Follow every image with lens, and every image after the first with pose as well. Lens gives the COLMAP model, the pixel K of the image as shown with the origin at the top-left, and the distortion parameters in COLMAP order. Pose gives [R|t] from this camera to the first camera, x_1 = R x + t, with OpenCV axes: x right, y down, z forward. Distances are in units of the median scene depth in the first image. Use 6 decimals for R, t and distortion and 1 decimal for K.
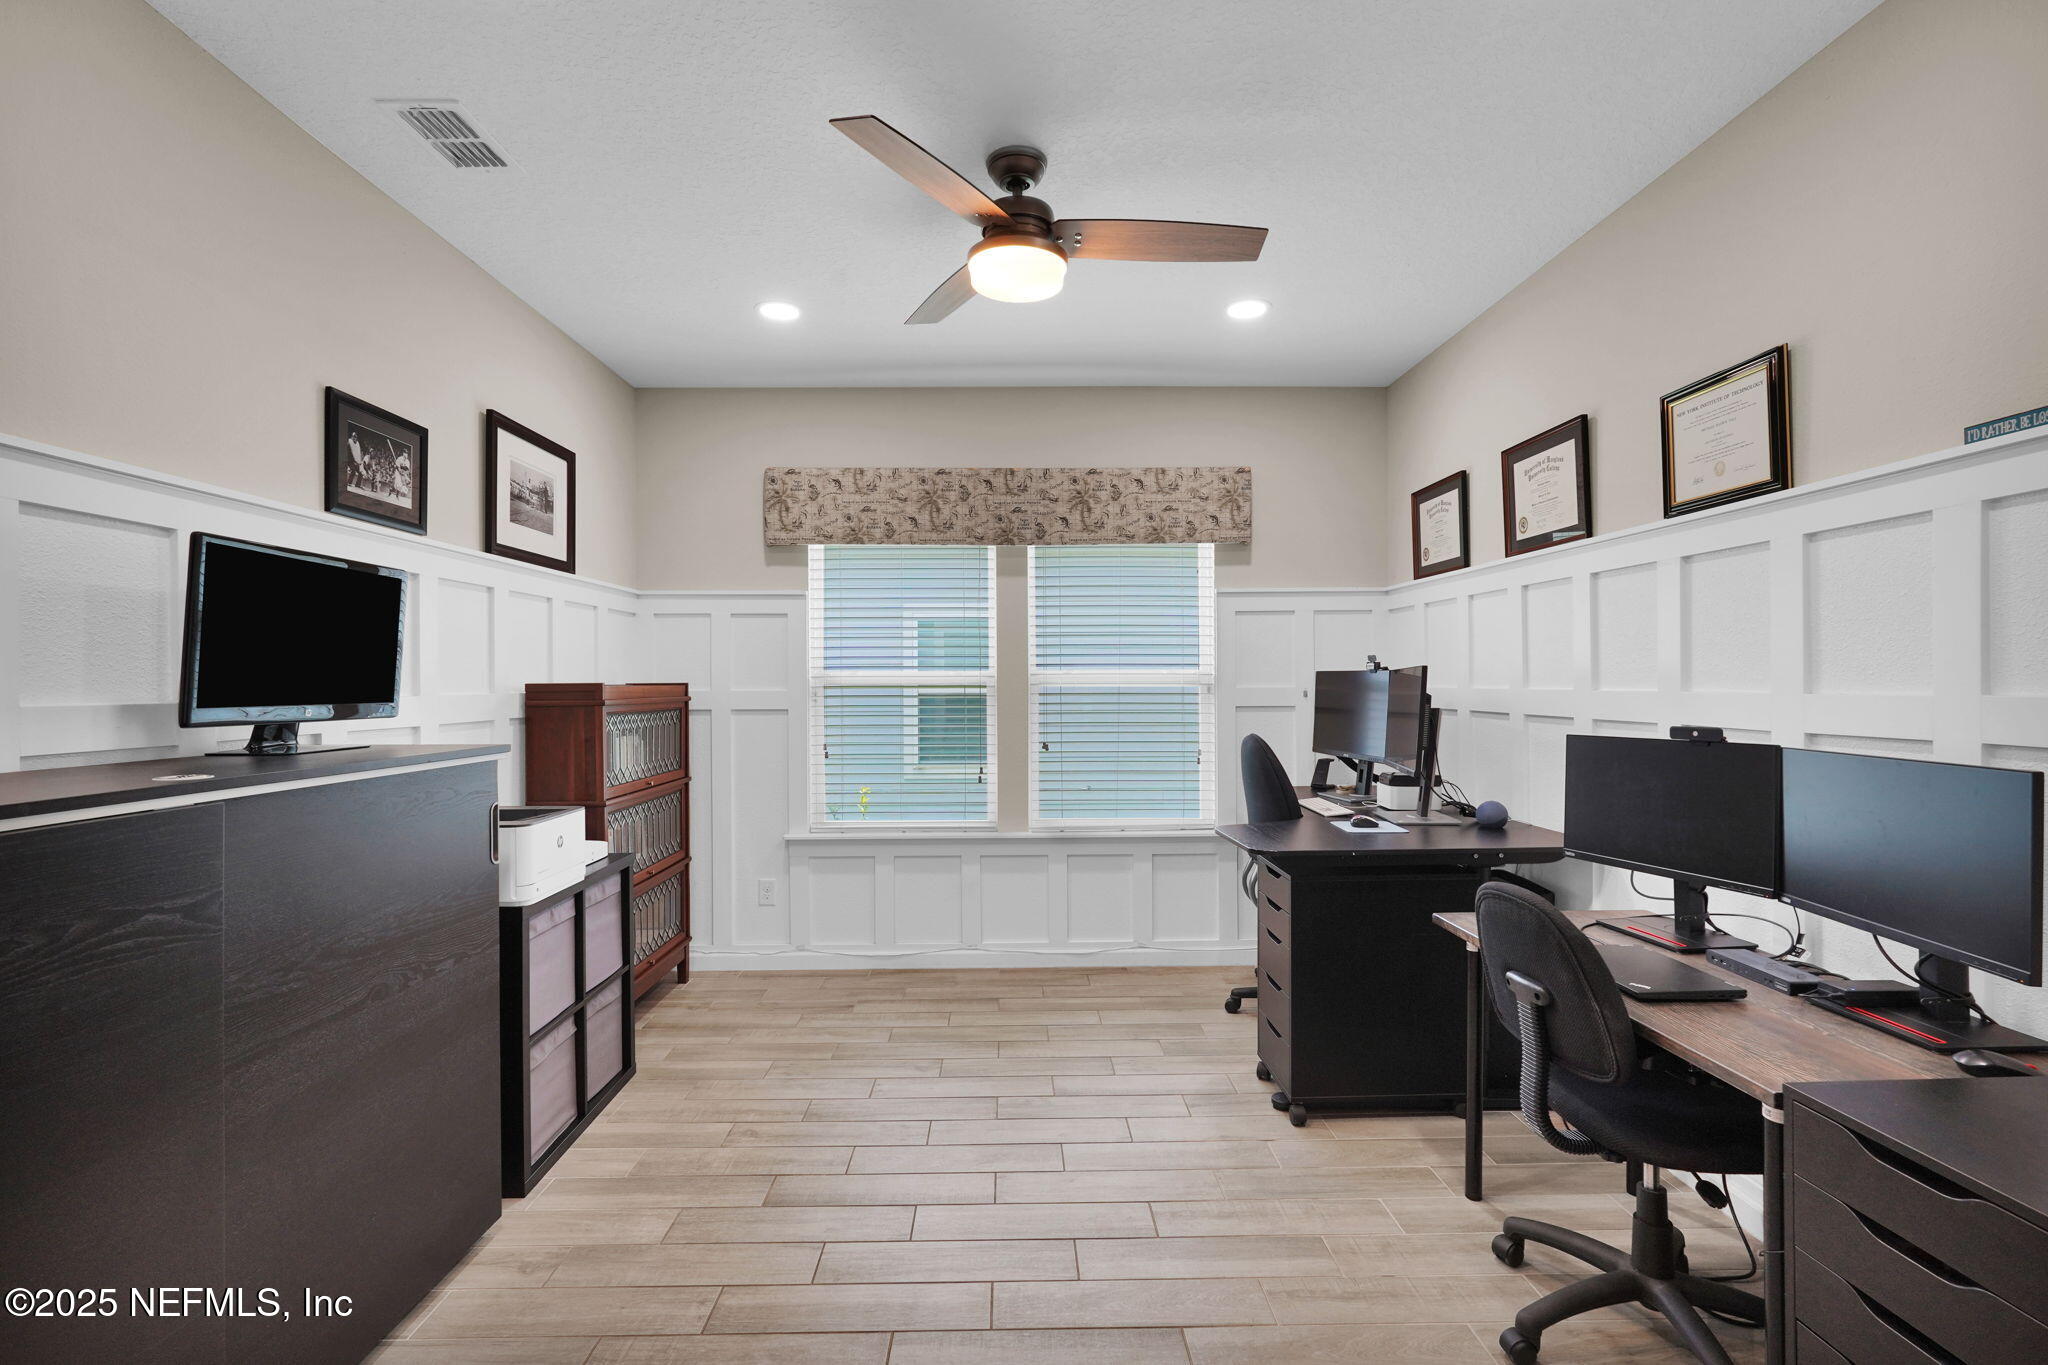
lens RADIAL K [[910.0, 0, 1008.4], [0, 910.0, 684.1], [0, 0, 1]] dist [-0.003825, 0.001339]
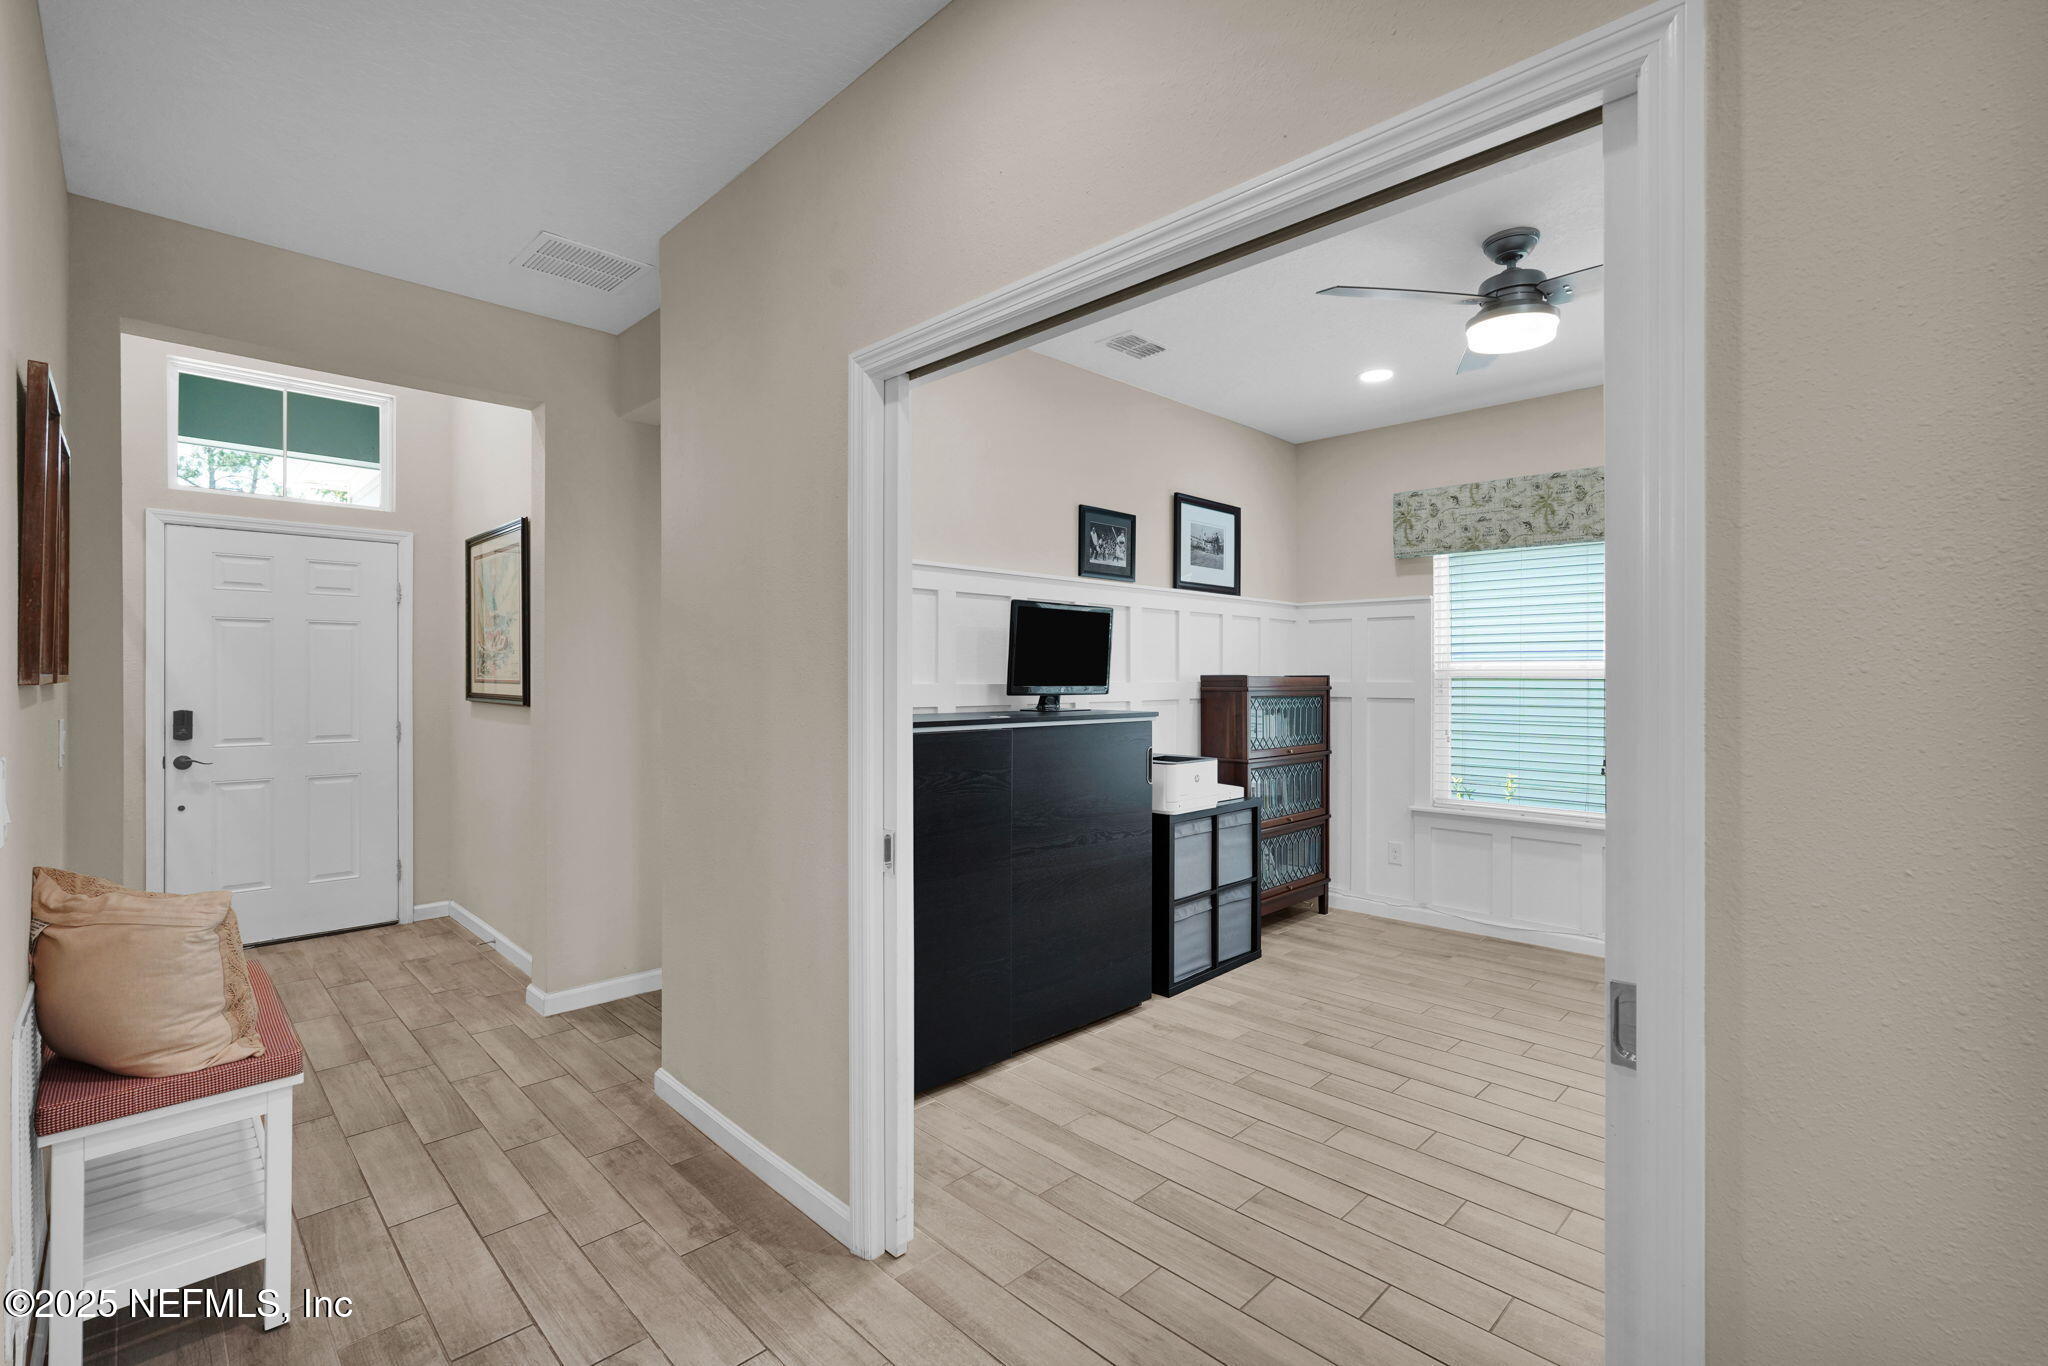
lens RADIAL K [[910.0, 0, 1020.0], [0, 910.0, 675.1], [0, 0, 1]] dist [-0.003825, 0.001339]
pose [[0.694228, 0.005140, -0.719737, 0.333168], [-0.006733, 0.999977, 0.000647, 0.000758], [0.719724, 0.004397, 0.694246, -0.229556]]
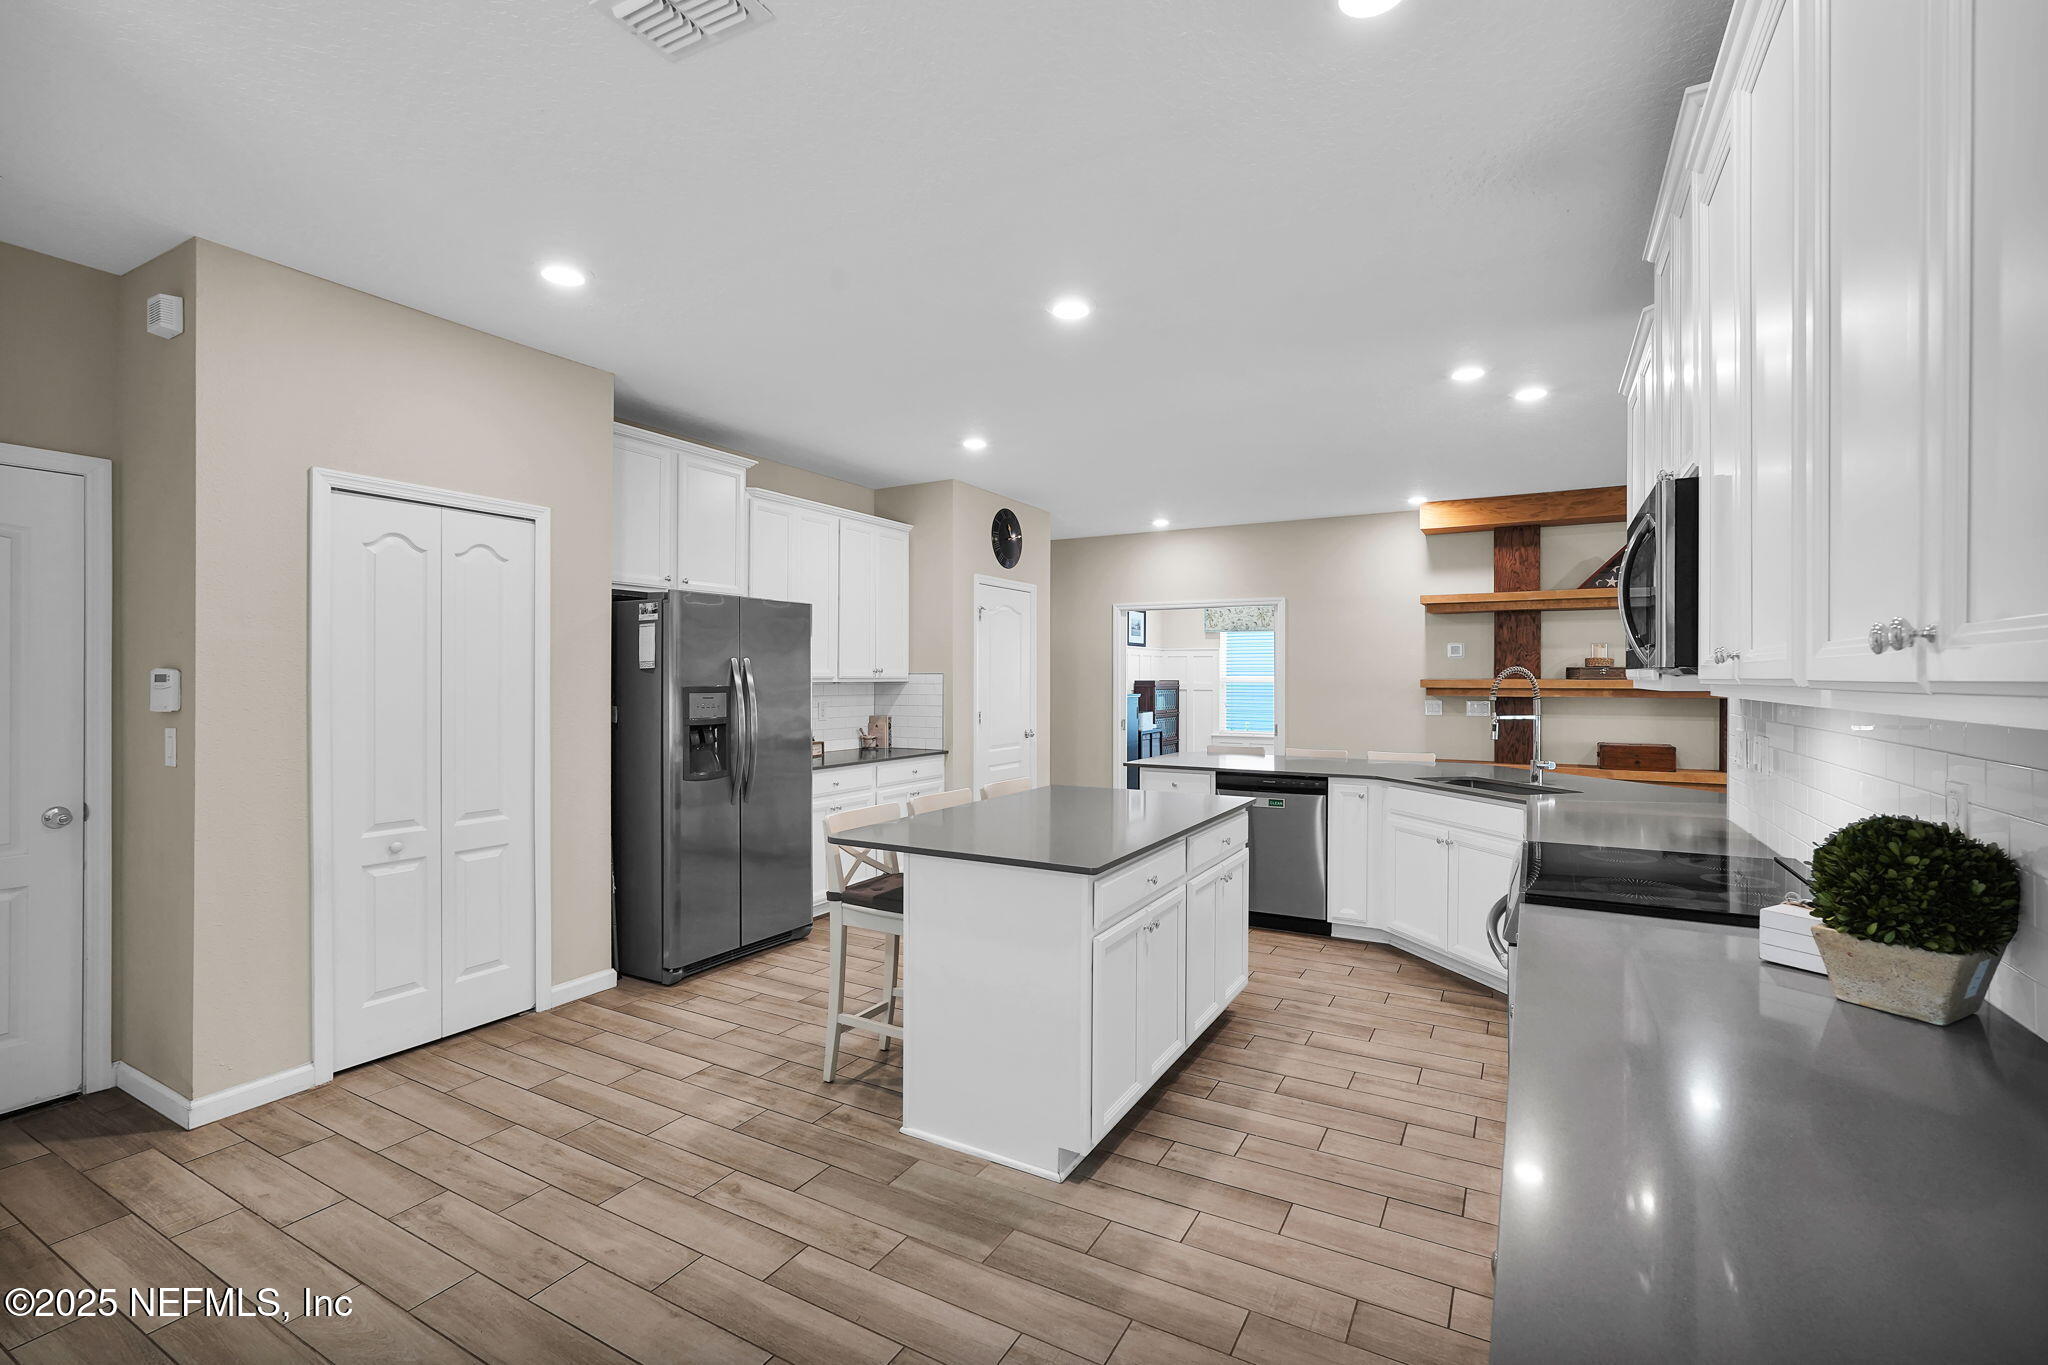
lens RADIAL K [[910.0, 0, 1007.9], [0, 910.0, 675.7], [0, 0, 1]] dist [-0.003825, 0.001339]
pose [[0.867555, 0.007743, -0.497281, 0.842599], [-0.007103, 0.999970, 0.003177, -0.029124], [0.497290, 0.000776, 0.867584, -2.438768]]
